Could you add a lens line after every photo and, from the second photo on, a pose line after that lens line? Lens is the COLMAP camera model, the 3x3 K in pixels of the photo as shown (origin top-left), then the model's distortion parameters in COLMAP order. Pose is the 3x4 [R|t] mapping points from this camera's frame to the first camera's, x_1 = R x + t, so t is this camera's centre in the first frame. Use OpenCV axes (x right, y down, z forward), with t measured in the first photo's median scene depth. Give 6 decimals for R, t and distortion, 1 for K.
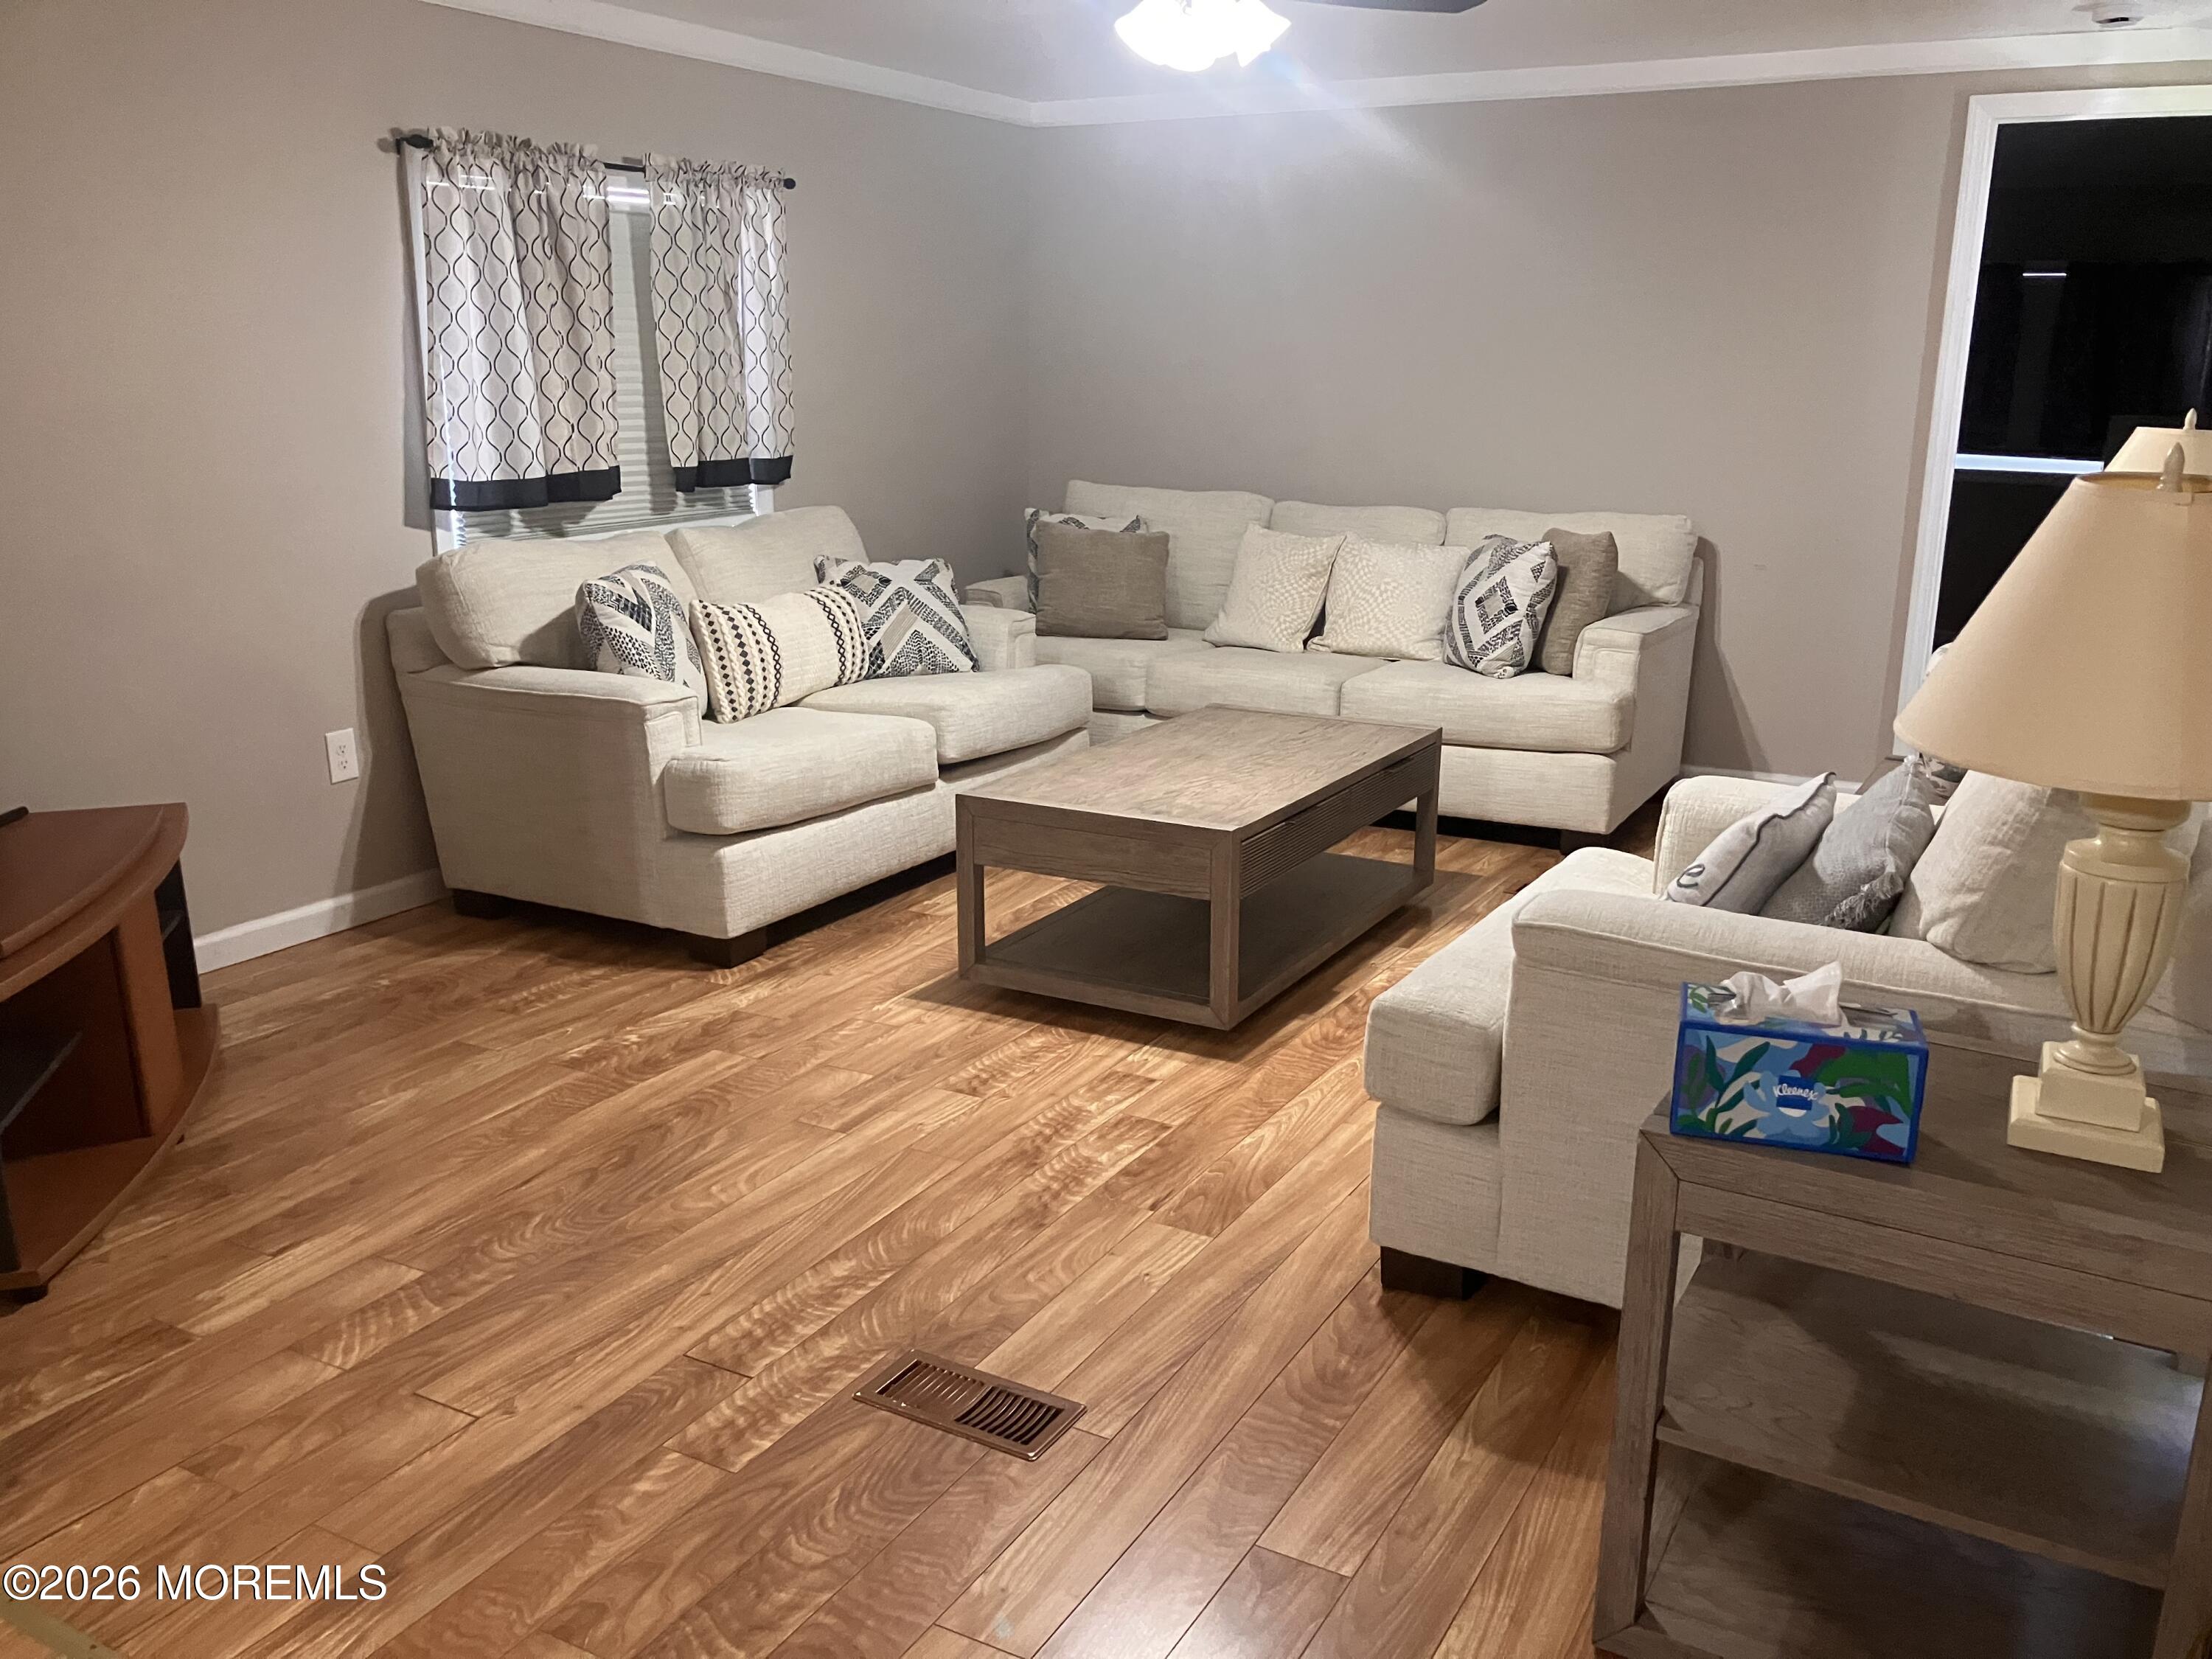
lens RADIAL K [[1840.3, 0, 1117.9], [0, 1840.3, 835.9], [0, 0, 1]] dist [0.014868, -0.014838]
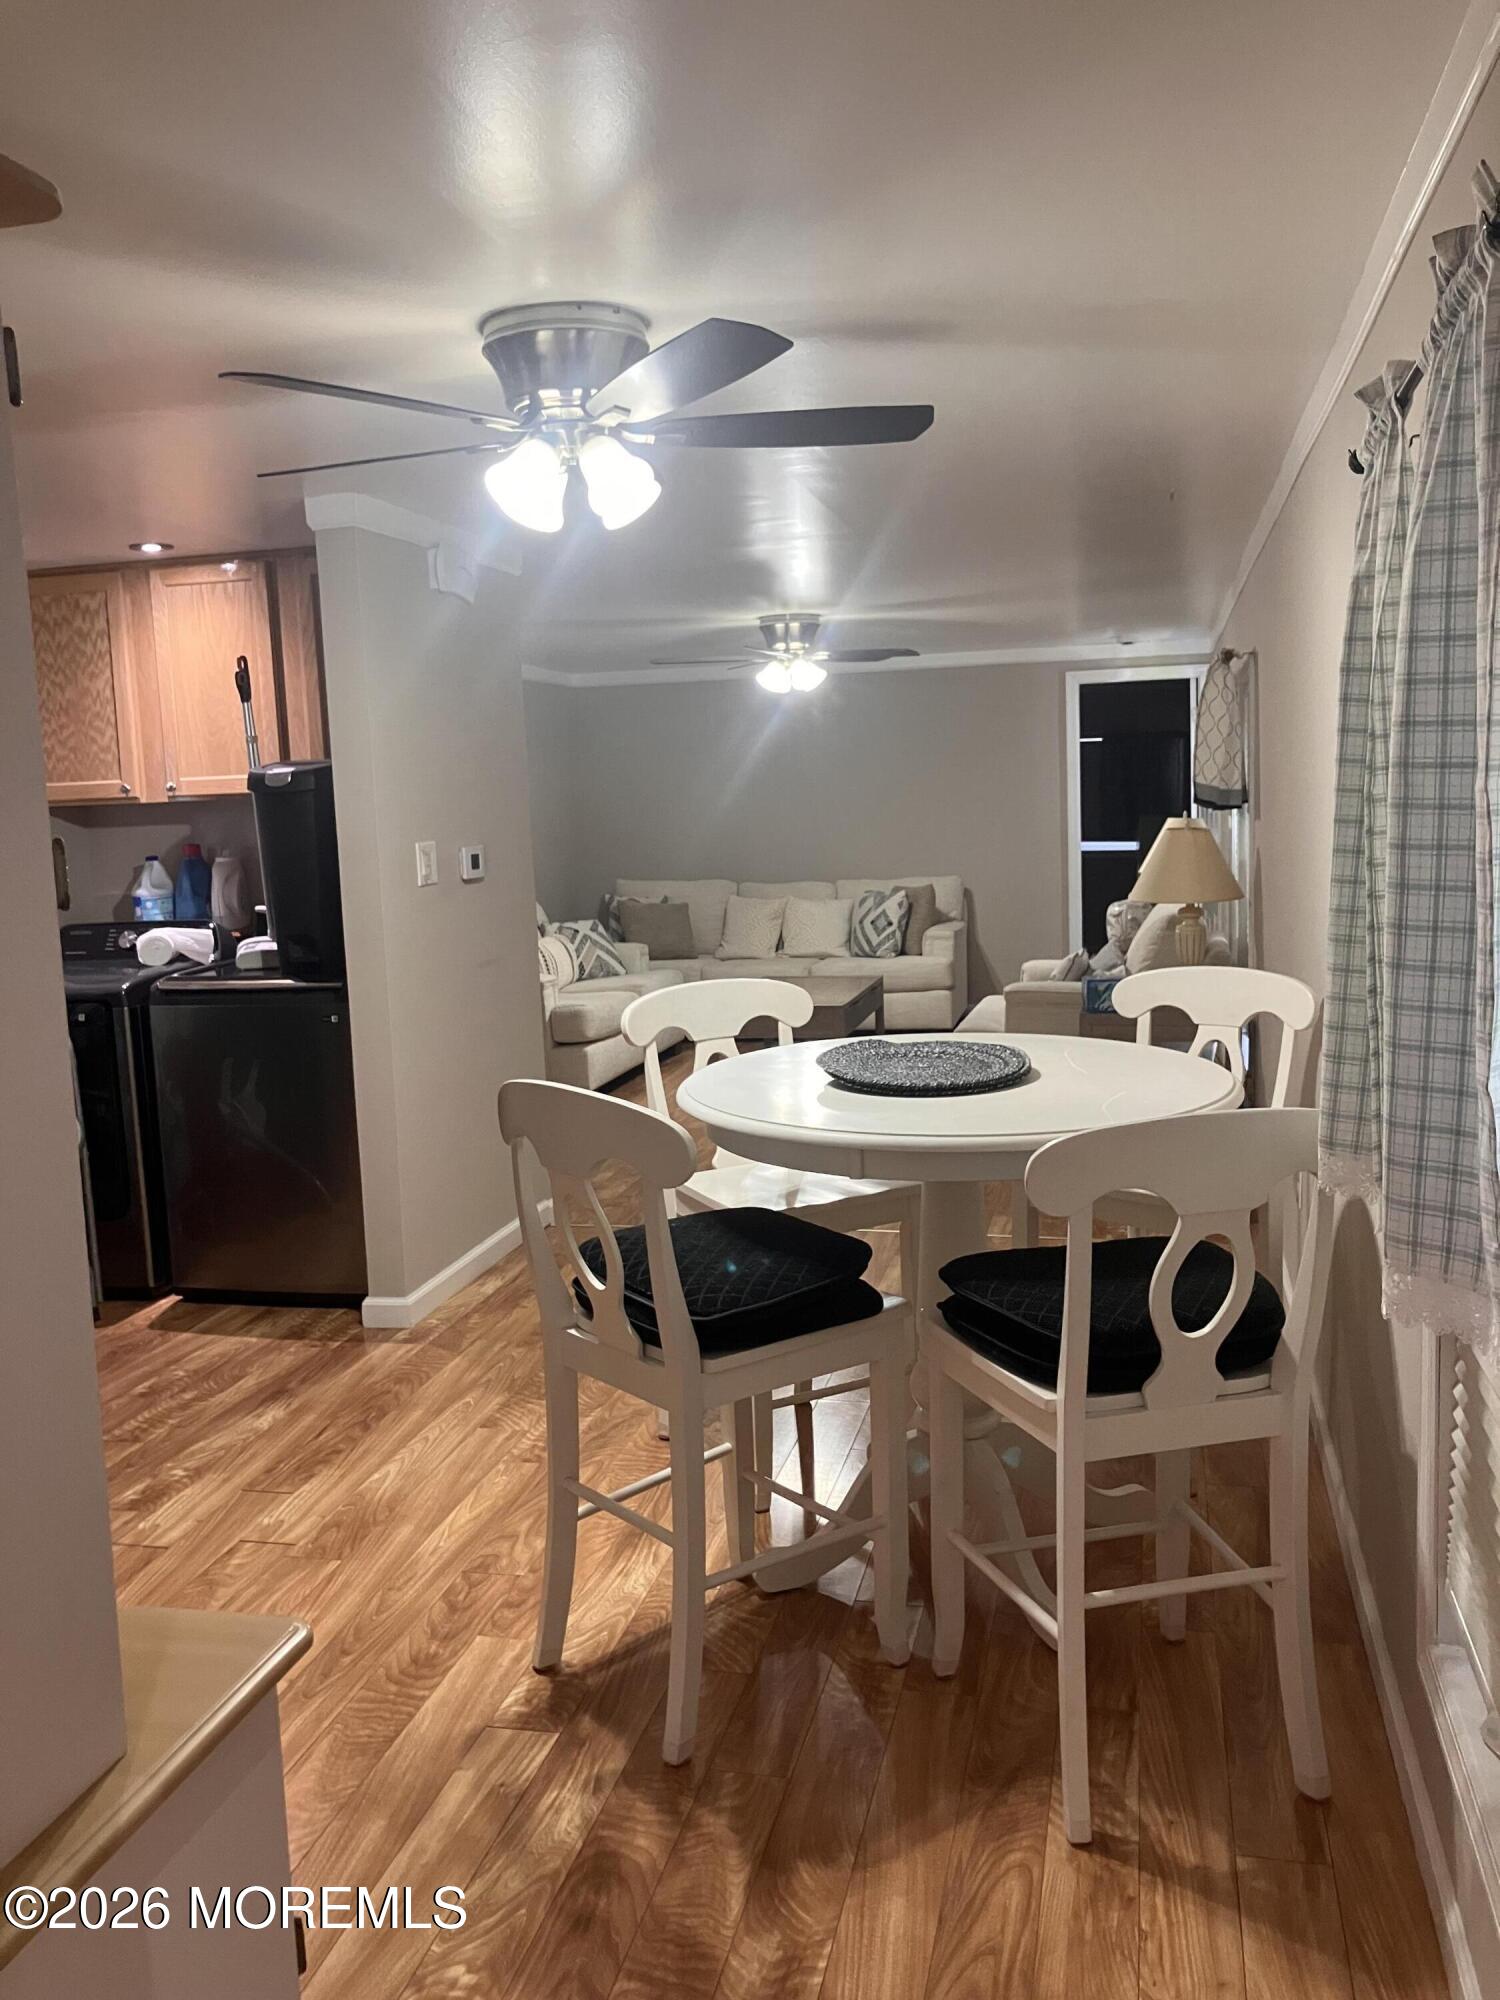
lens RADIAL K [[1664.0, 0, 741.9], [0, 1664.0, 1008.5], [0, 0, 1]] dist [0.014868, -0.014838]
pose [[0.963833, -0.076860, 0.255185, -0.405874], [0.108714, 0.987613, -0.113148, 0.152931], [-0.243327, 0.136798, 0.960249, -0.677626]]
